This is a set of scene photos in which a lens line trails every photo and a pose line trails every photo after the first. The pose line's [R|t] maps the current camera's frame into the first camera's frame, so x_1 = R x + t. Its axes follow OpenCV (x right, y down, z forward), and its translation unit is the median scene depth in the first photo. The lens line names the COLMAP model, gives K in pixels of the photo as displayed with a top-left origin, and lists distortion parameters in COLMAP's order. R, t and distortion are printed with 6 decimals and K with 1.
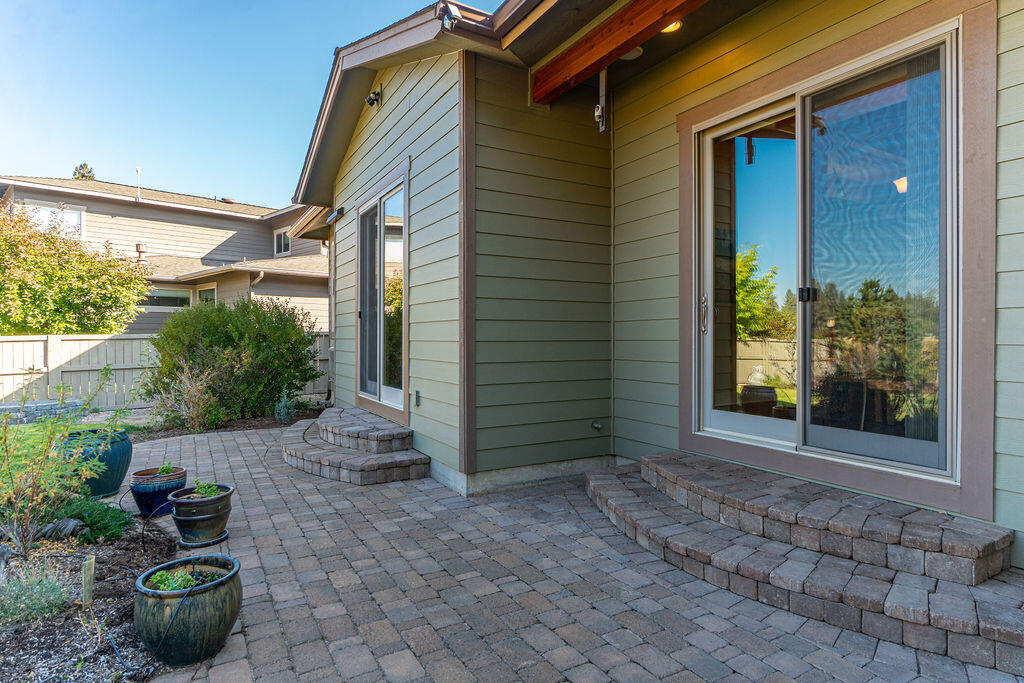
lens RADIAL K [[563.8, 0, 517.7], [0, 563.8, 336.6], [0, 0, 1]] dist [-0.003351, -0.000203]
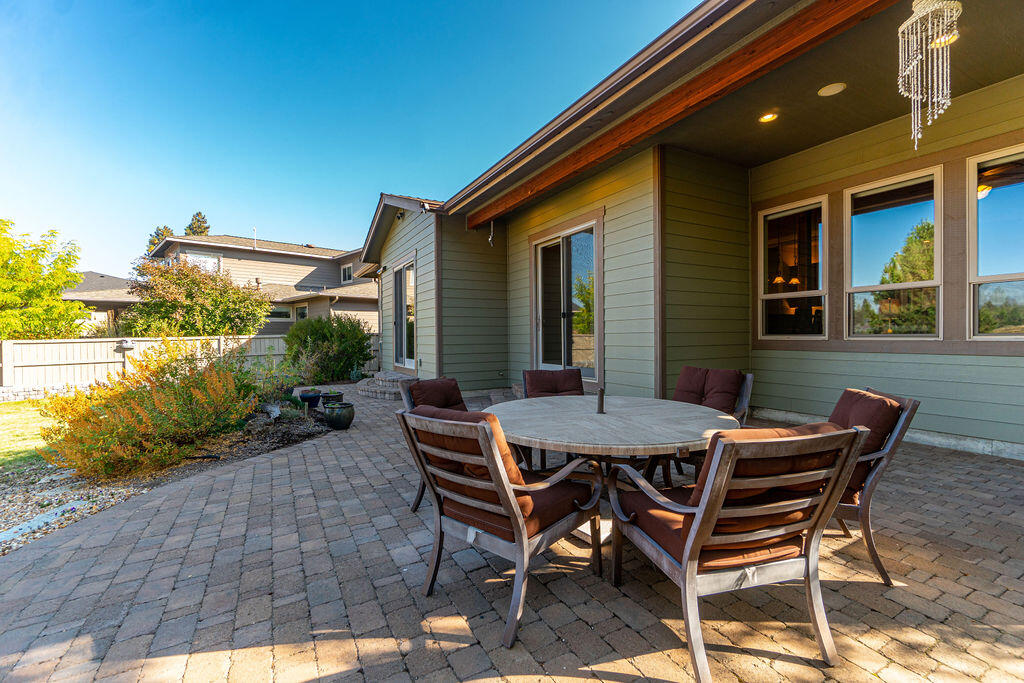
lens RADIAL K [[441.5, 0, 507.1], [0, 441.5, 341.5], [0, 0, 1]] dist [-0.006822, 0.000411]
pose [[0.999257, -0.006603, -0.037971, 0.101581], [0.006986, 0.999926, 0.009957, 0.006945], [0.037902, -0.010214, 0.999229, -0.312861]]
